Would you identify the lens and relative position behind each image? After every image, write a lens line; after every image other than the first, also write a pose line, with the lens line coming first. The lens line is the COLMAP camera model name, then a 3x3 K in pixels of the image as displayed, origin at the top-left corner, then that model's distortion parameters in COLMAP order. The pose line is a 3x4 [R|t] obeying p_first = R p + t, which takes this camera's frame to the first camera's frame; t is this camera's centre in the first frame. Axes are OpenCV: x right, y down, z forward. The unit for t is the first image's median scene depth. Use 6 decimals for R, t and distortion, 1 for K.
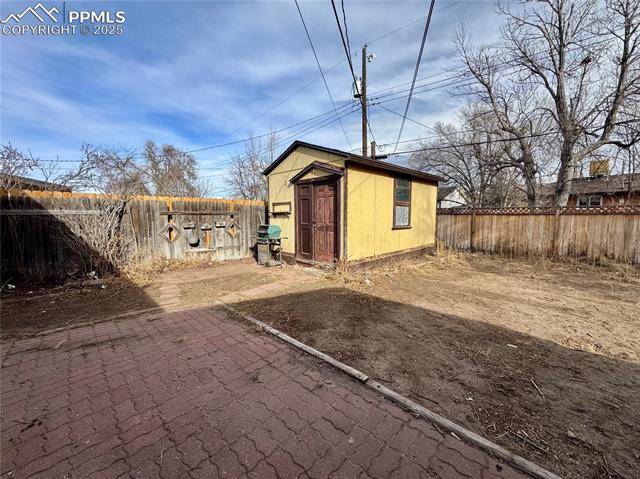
lens RADIAL K [[253.8, 0, 320.3], [0, 253.8, 239.0], [0, 0, 1]] dist [-0.009970, 0.000583]
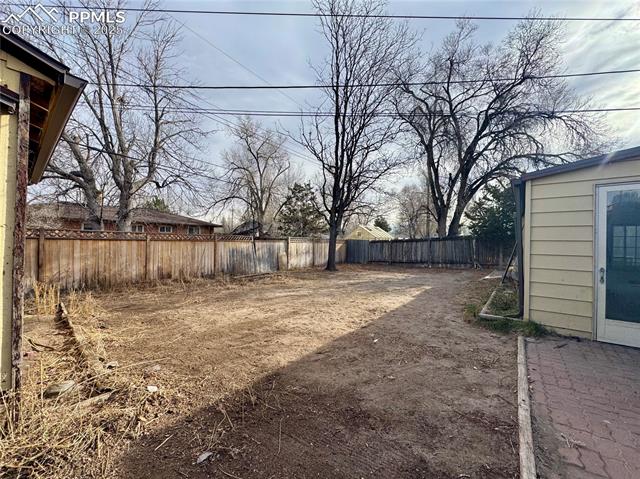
lens RADIAL K [[253.8, 0, 319.6], [0, 253.8, 241.1], [0, 0, 1]] dist [-0.009970, 0.000583]
pose [[-0.115678, 0.007492, 0.993259, -0.345049], [0.080350, 0.996765, 0.001839, -0.082295], [-0.990032, 0.080021, -0.115905, 0.891686]]
